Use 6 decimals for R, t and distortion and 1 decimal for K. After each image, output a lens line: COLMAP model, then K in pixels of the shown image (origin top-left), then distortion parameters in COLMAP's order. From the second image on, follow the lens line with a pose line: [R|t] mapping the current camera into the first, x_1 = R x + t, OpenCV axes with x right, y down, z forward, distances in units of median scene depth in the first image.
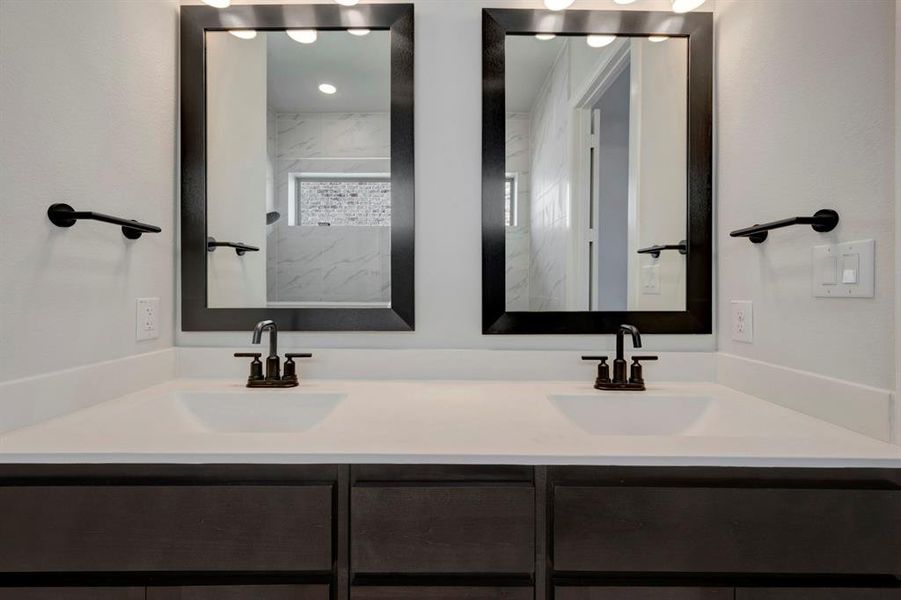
lens RADIAL K [[359.5, 0, 456.7], [0, 359.5, 293.7], [0, 0, 1]] dist [-0.001262, -0.000164]
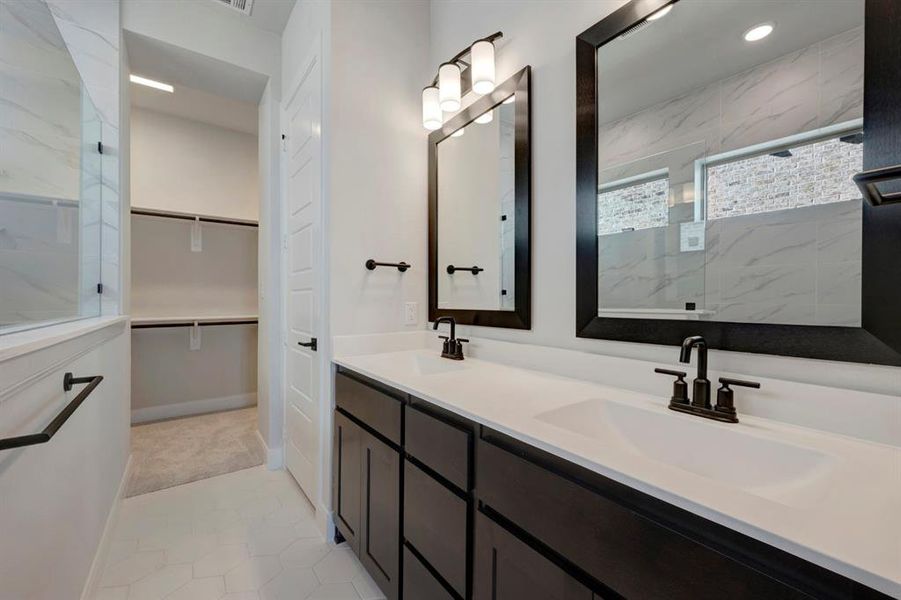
lens RADIAL K [[367.4, 0, 451.8], [0, 367.4, 295.2], [0, 0, 1]] dist [0.010347, -0.000126]
pose [[0.595913, -0.012419, -0.802953, 0.738717], [0.001185, 0.999893, -0.014585, 0.003147], [0.803048, 0.007740, 0.595864, 0.034610]]
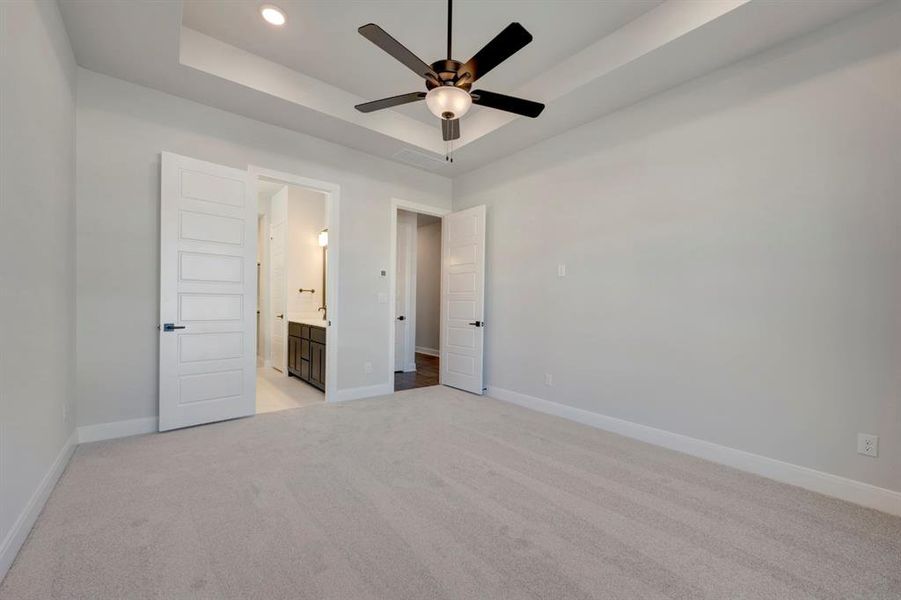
lens RADIAL K [[356.5, 0, 455.3], [0, 356.5, 298.6], [0, 0, 1]] dist [0.000586, 0.000185]
pose [[0.645853, -0.010666, -0.763387, 4.367803], [-0.004440, 0.999833, -0.017726, 0.032236], [0.763449, 0.014837, 0.645698, -0.838288]]
